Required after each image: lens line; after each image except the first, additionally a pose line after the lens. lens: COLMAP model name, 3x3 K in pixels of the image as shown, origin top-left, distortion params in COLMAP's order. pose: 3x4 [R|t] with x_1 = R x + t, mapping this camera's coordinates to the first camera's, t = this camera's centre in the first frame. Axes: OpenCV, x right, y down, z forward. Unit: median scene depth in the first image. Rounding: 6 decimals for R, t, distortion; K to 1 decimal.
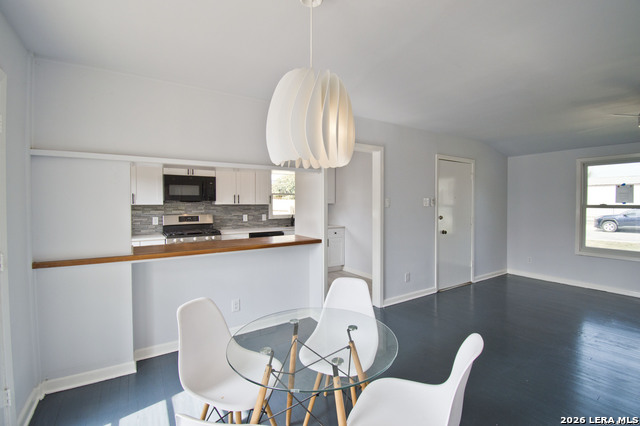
lens RADIAL K [[282.7, 0, 320.0], [0, 282.7, 213.0], [0, 0, 1]] dist [0.022283, -0.024614]
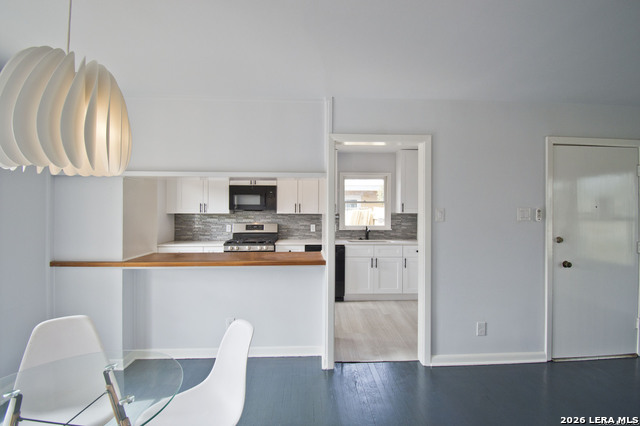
lens RADIAL K [[296.8, 0, 319.9], [0, 296.8, 208.2], [0, 0, 1]] dist [-0.013123, -0.000408]
pose [[0.870936, 0.001783, -0.491393, 0.281361], [-0.021365, 0.999185, -0.034241, -0.017746], [0.490931, 0.040321, 0.870265, 0.188181]]
